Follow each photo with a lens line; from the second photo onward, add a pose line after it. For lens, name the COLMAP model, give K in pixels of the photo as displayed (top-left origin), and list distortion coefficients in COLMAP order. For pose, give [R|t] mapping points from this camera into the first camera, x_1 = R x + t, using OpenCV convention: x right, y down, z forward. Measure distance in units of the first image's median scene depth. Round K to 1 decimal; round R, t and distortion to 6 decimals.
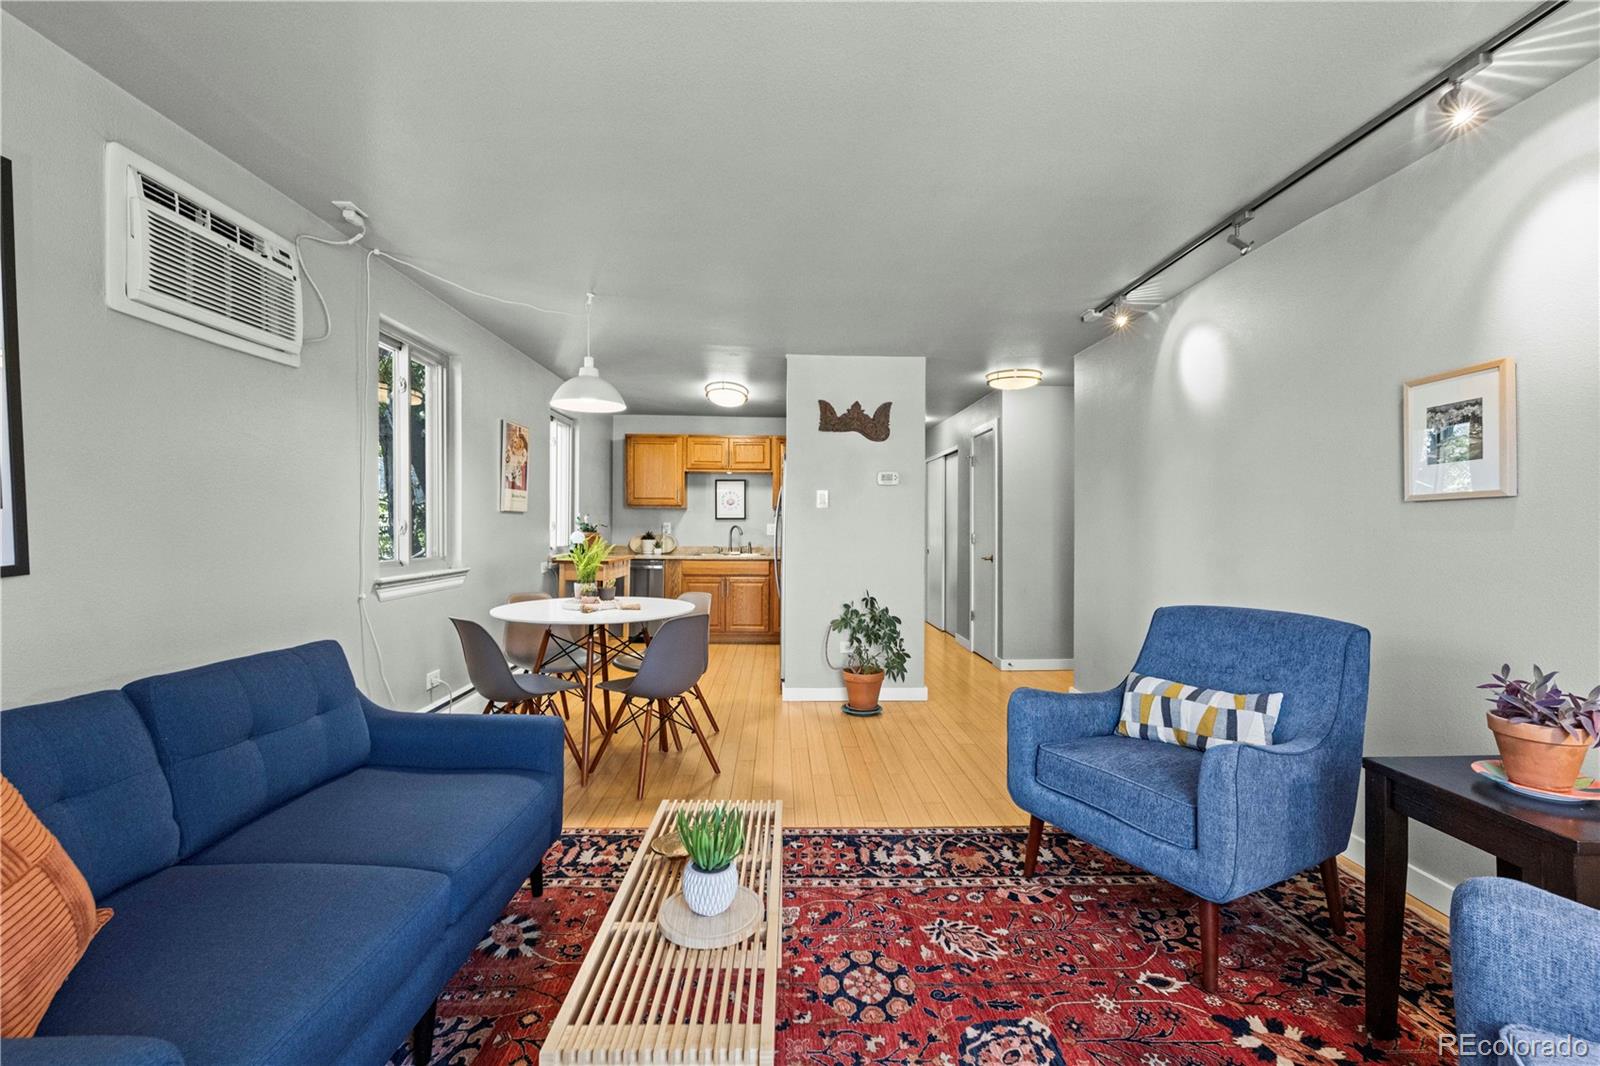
lens RADIAL K [[683.0, 0, 797.0], [0, 683.0, 532.0], [0, 0, 1]] dist [-0.003426, 0.001474]
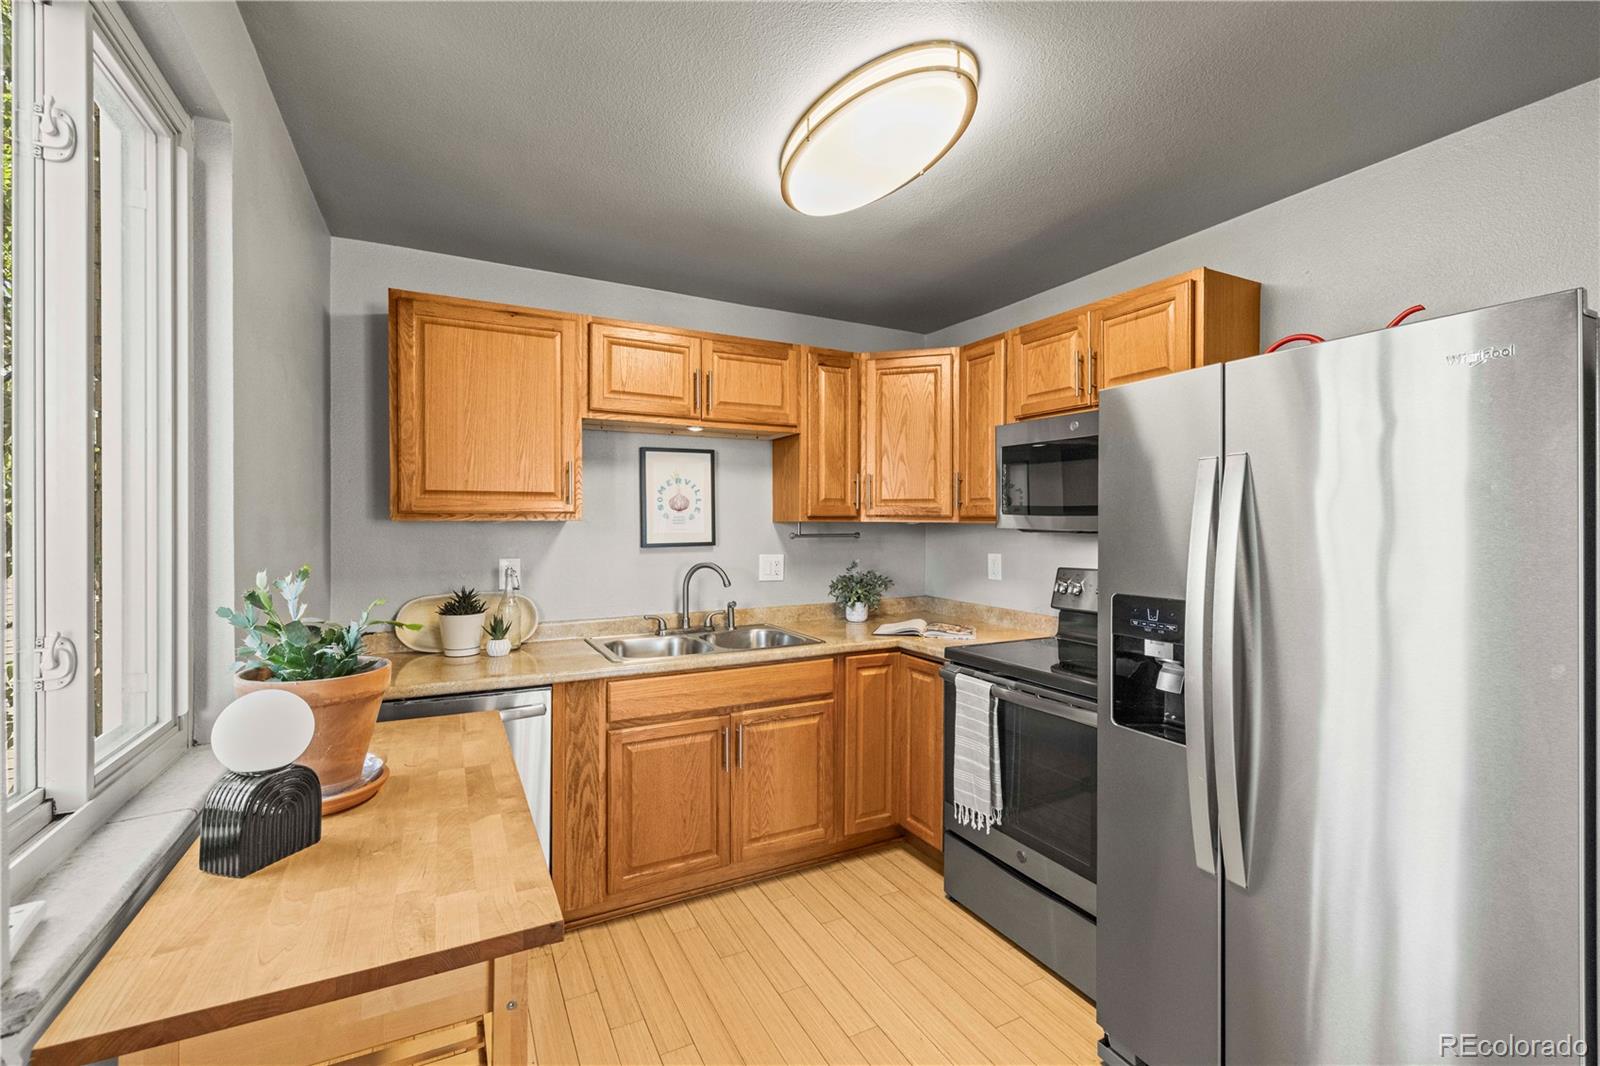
lens RADIAL K [[683.0, 0, 796.4], [0, 683.0, 528.5], [0, 0, 1]] dist [-0.003426, 0.001474]
pose [[0.900698, -0.012119, 0.434277, -0.620760], [0.011786, 0.999925, 0.003460, -0.087881], [-0.434286, 0.002001, 0.900773, 1.785590]]
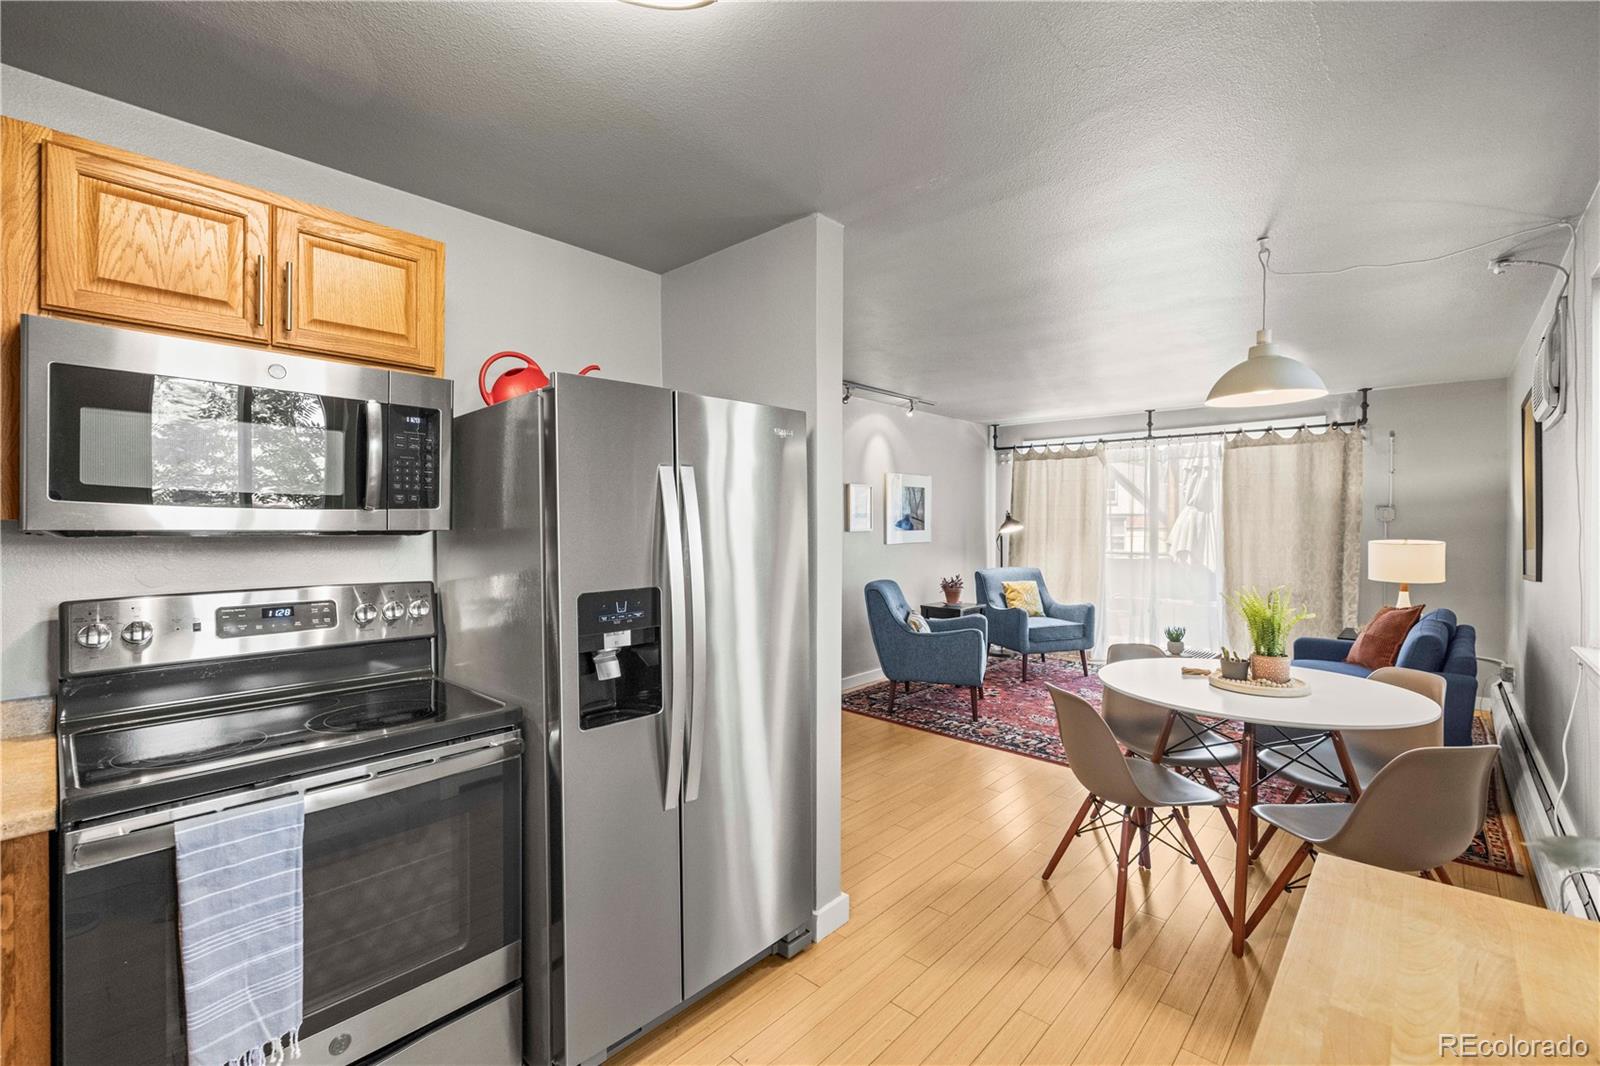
lens RADIAL K [[683.0, 0, 801.2], [0, 683.0, 529.7], [0, 0, 1]] dist [-0.003426, 0.001474]
pose [[-0.713152, -0.011285, 0.700918, -0.638238], [0.003213, 0.999807, 0.019367, -0.088849], [-0.701002, 0.016064, -0.712979, 2.558429]]
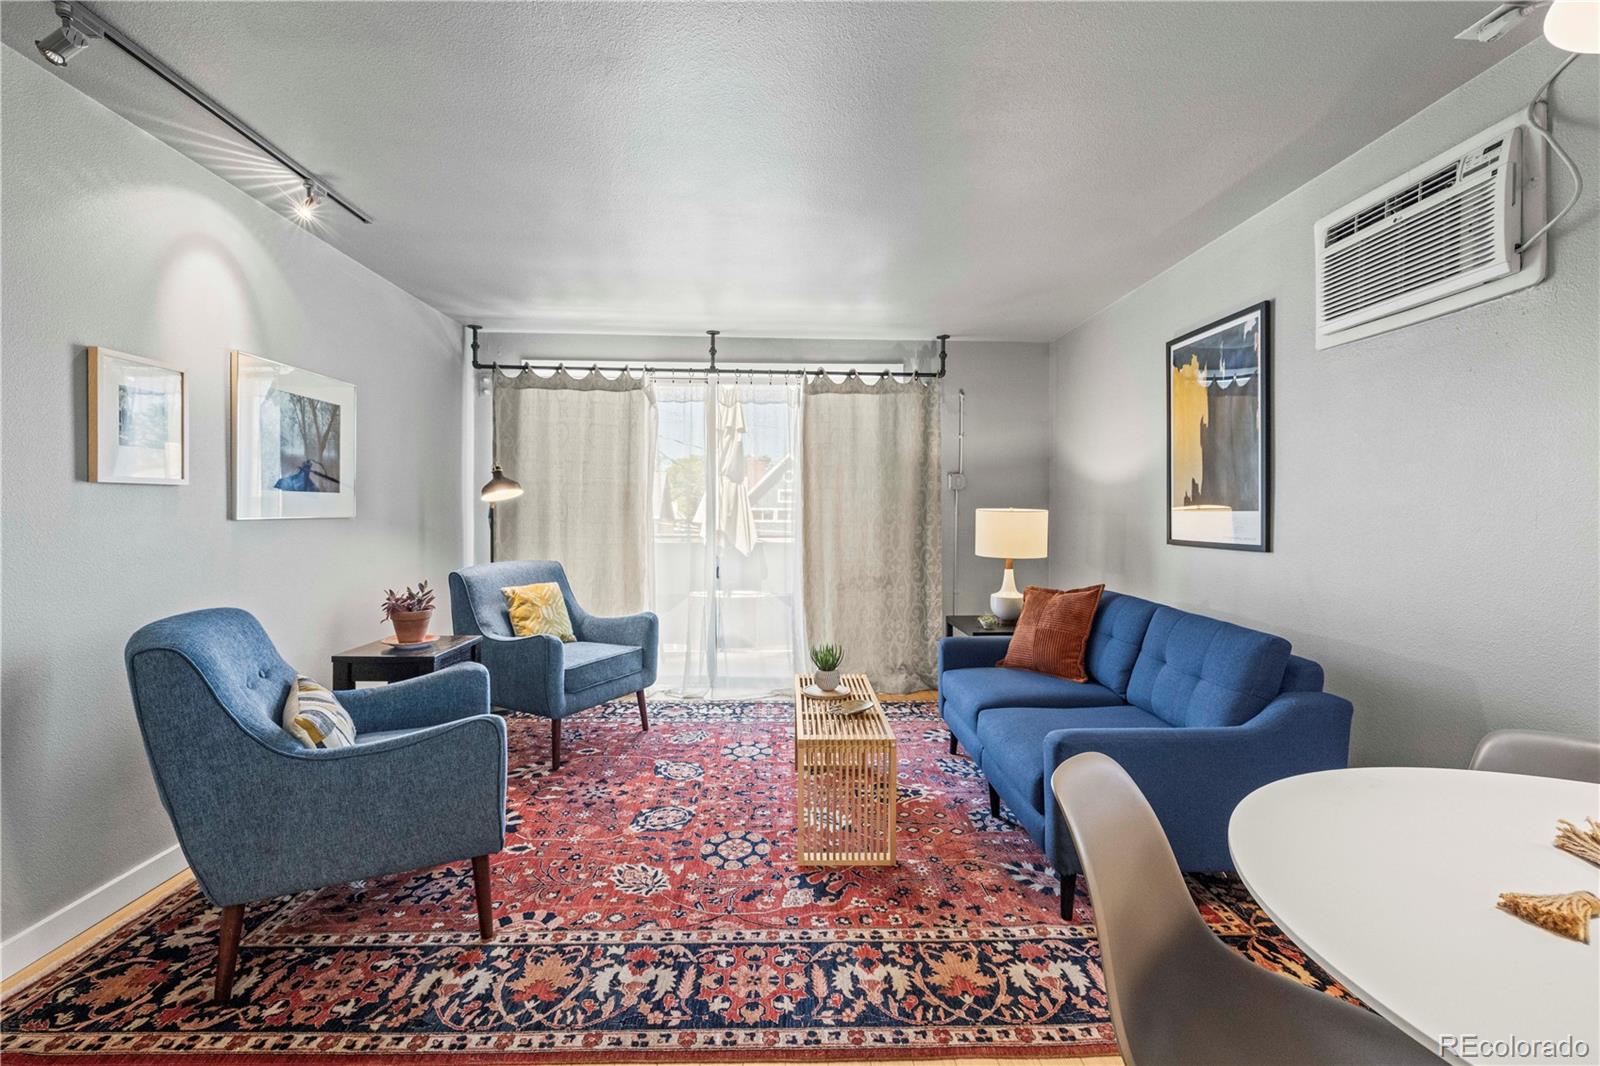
lens RADIAL K [[683.0, 0, 796.4], [0, 683.0, 513.7], [0, 0, 1]] dist [-0.003426, 0.001474]
pose [[-0.999942, -0.007578, -0.007633, -0.003812], [-0.007639, 0.999938, 0.008062, -0.015876], [0.007571, 0.008120, -0.999938, 1.668271]]
